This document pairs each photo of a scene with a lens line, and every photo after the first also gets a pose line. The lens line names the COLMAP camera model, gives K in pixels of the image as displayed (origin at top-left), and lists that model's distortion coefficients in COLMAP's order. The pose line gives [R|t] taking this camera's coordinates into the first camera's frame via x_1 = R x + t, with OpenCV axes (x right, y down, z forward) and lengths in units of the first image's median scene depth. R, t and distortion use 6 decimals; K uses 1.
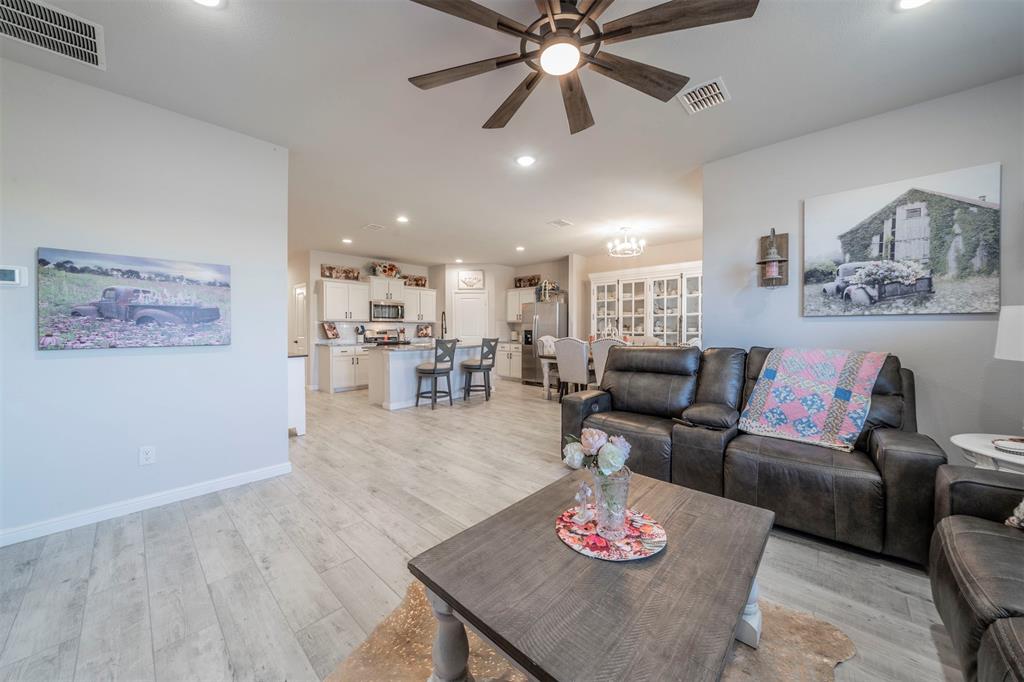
lens RADIAL K [[355.4, 0, 513.6], [0, 355.4, 330.9], [0, 0, 1]] dist [-0.000305, -0.000128]
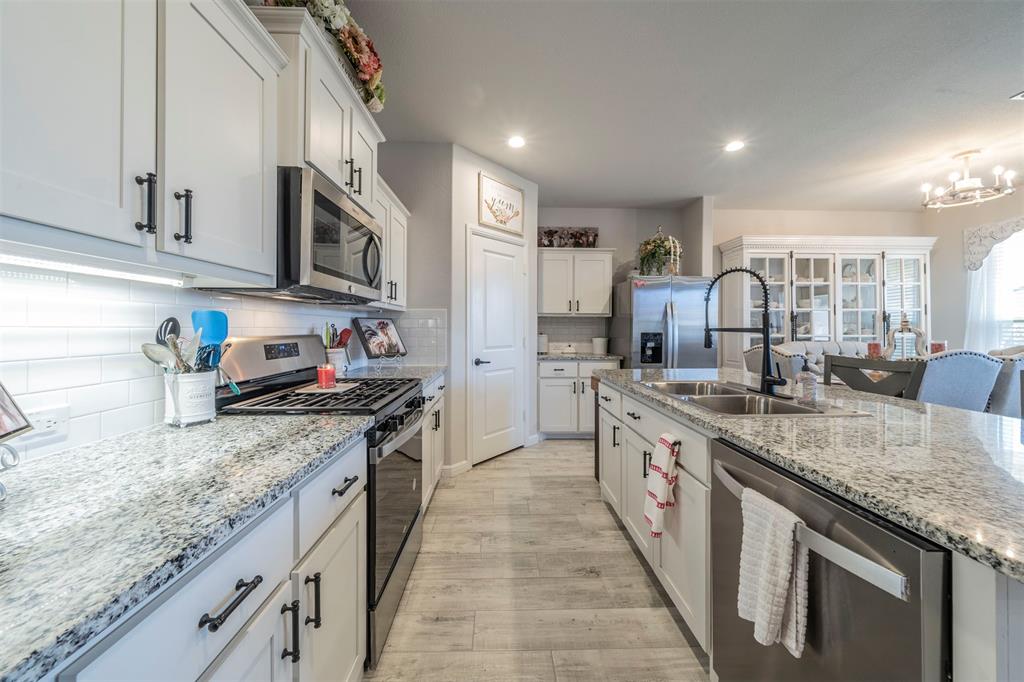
lens RADIAL K [[355.4, 0, 513.6], [0, 355.4, 330.9], [0, 0, 1]] dist [-0.000305, -0.000128]
pose [[0.725174, -0.002458, 0.688561, -0.498532], [0.001653, 0.999997, 0.001829, -0.006933], [-0.688563, -0.000189, 0.725176, 0.907472]]
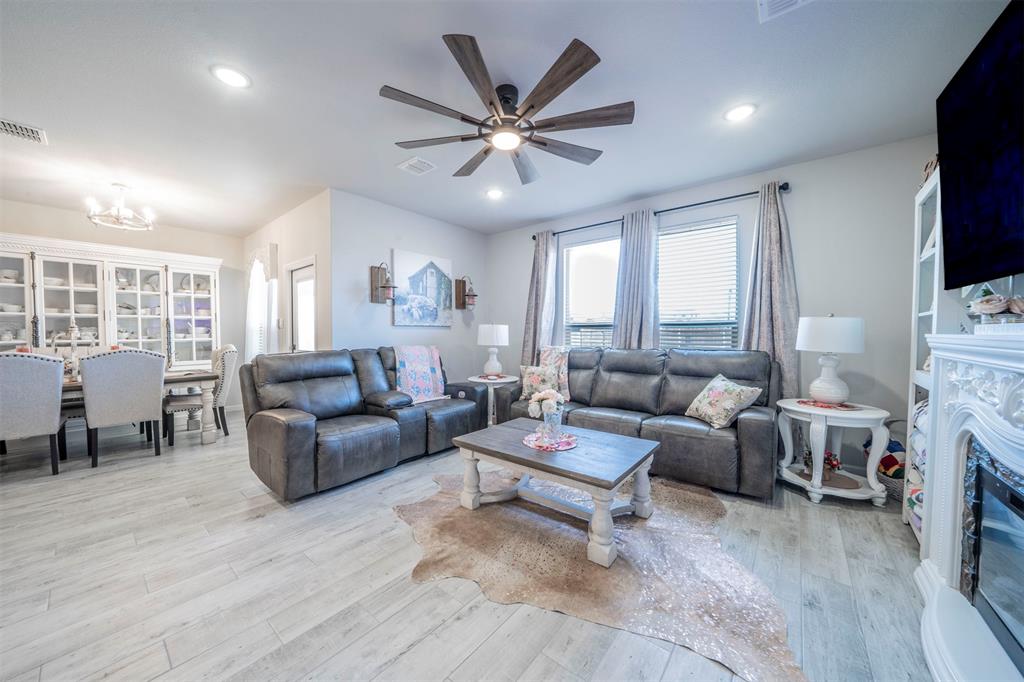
lens RADIAL K [[359.4, 0, 494.3], [0, 359.4, 338.5], [0, 0, 1]] dist [-0.024914, 0.003390]
pose [[-0.030685, -0.012990, 0.999445, -0.311826], [0.011190, 0.999848, 0.013339, -0.000558], [-0.999466, 0.011593, -0.030535, 0.265576]]
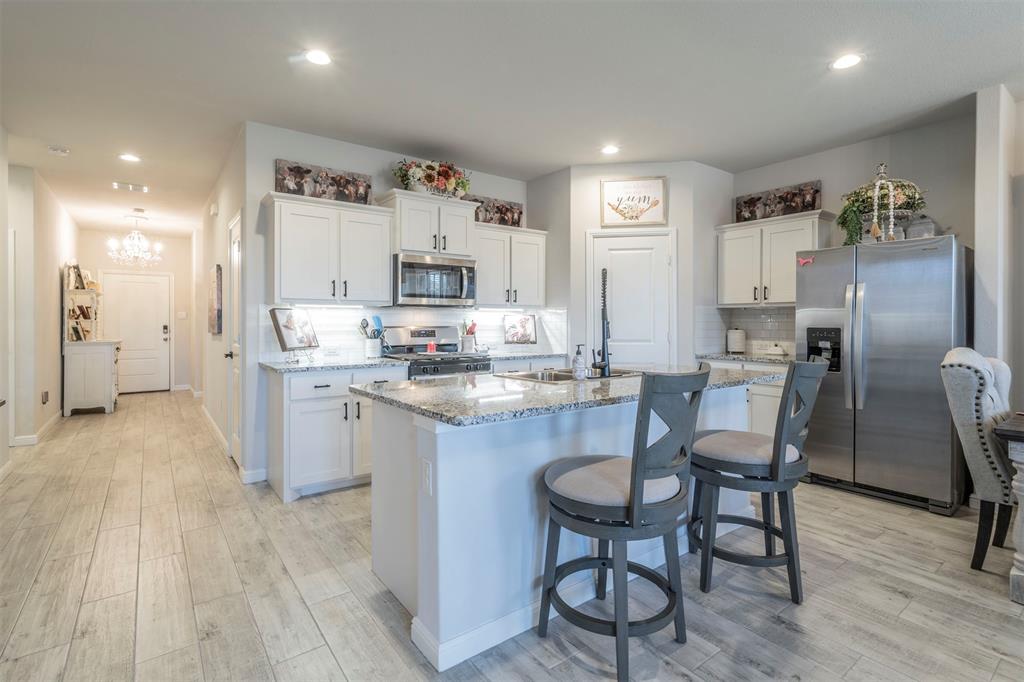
lens RADIAL K [[487.1, 0, 510.8], [0, 487.1, 325.8], [0, 0, 1]] dist [0.004293, 0.000366]
pose [[0.980460, 0.002280, -0.196704, -0.190144], [-0.002134, 0.999997, 0.000955, -0.004974], [0.196705, -0.000516, 0.980463, 0.554052]]
